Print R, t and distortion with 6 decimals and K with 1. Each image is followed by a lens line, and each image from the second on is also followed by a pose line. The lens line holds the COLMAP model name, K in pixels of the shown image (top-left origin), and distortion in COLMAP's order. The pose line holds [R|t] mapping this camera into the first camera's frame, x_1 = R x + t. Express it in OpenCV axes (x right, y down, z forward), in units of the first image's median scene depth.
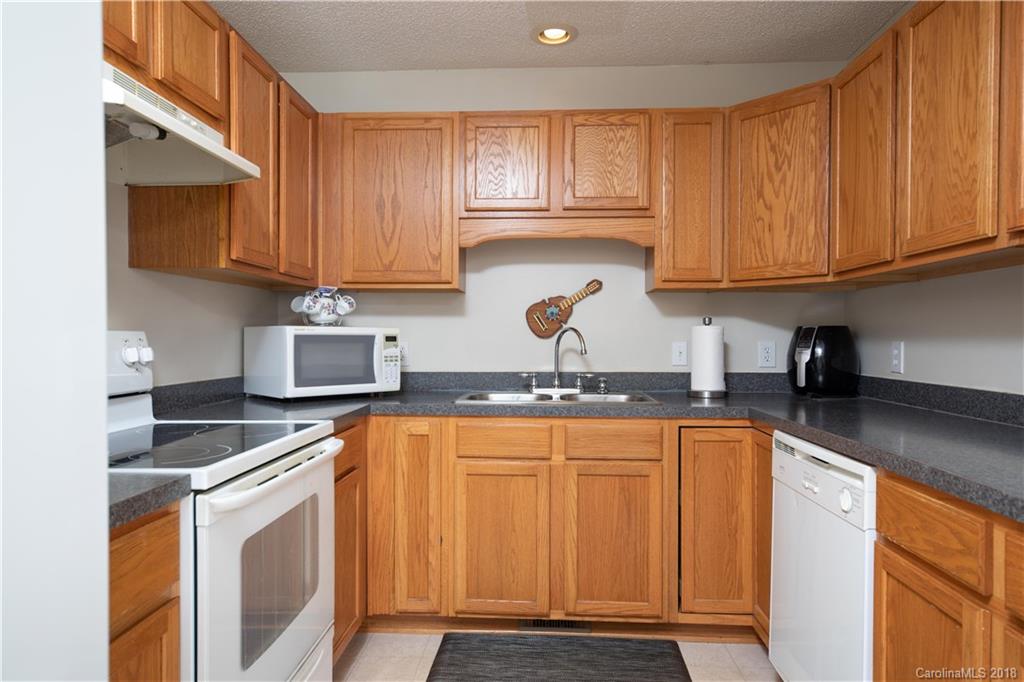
lens RADIAL K [[672.5, 0, 510.0], [0, 672.5, 341.1], [0, 0, 1]] dist [0.006389, 0.000323]
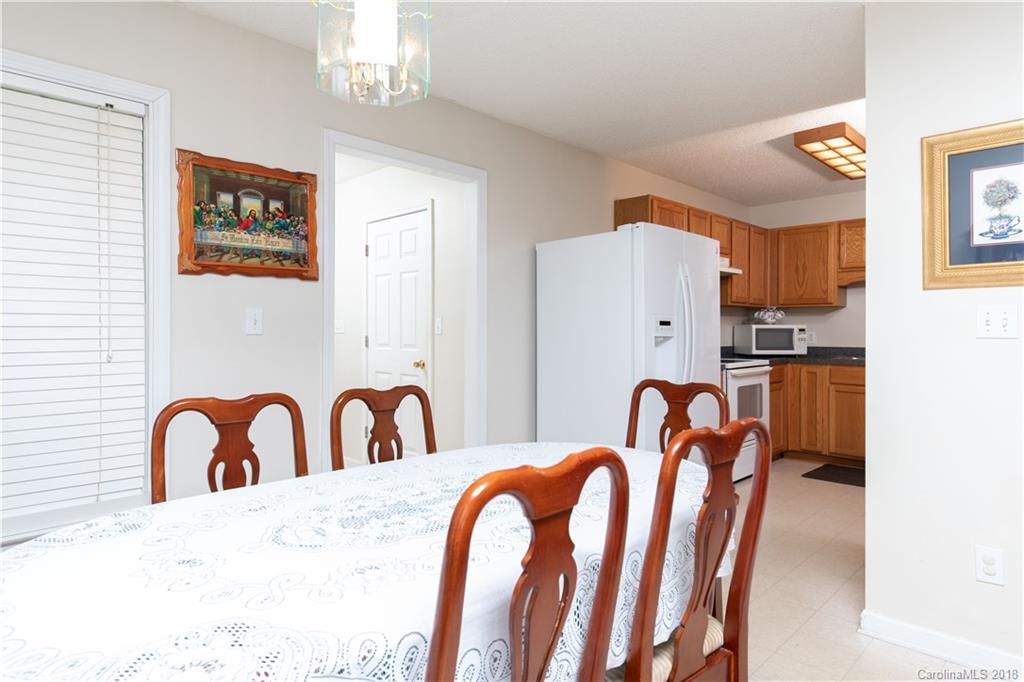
lens RADIAL K [[614.0, 0, 509.1], [0, 614.0, 329.8], [0, 0, 1]] dist [0.001739, -0.000243]
pose [[0.758247, -0.001258, -0.651966, 0.404240], [-0.002570, 0.999985, -0.004918, 0.007688], [0.651963, 0.005405, 0.758232, -1.131814]]
